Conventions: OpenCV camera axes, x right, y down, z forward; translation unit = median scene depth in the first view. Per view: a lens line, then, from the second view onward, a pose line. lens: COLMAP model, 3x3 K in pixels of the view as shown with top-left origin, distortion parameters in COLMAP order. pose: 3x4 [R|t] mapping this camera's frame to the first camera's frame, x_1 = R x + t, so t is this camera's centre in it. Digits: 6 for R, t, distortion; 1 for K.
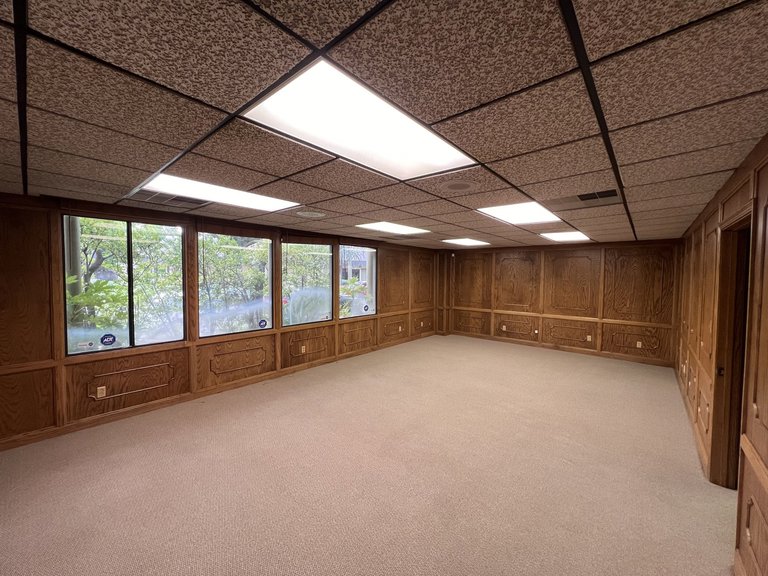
lens RADIAL K [[308.0, 0, 386.0], [0, 308.0, 283.9], [0, 0, 1]] dist [0.002884, 0.000455]
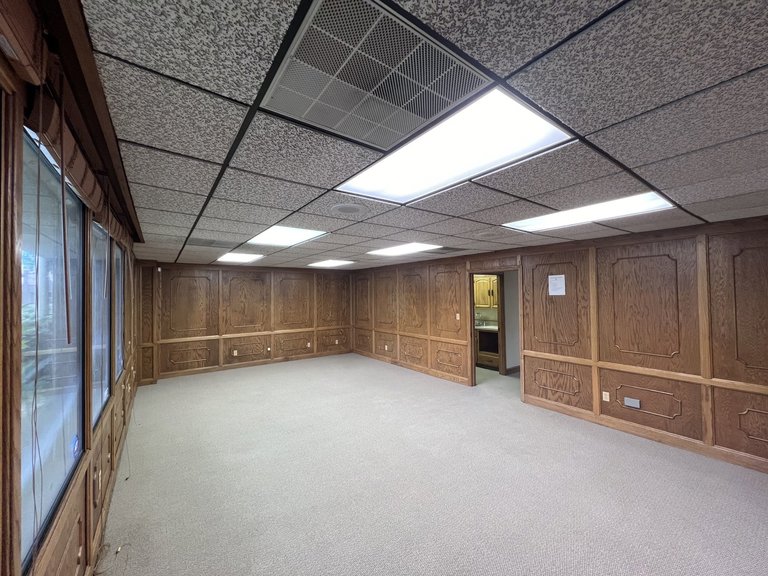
lens RADIAL K [[308.0, 0, 385.7], [0, 308.0, 291.3], [0, 0, 1]] dist [0.002884, 0.000455]
pose [[0.226471, -0.005343, 0.974003, -0.529085], [0.040271, 0.999181, -0.003882, -0.023866], [-0.973185, 0.040103, 0.226500, 0.461465]]
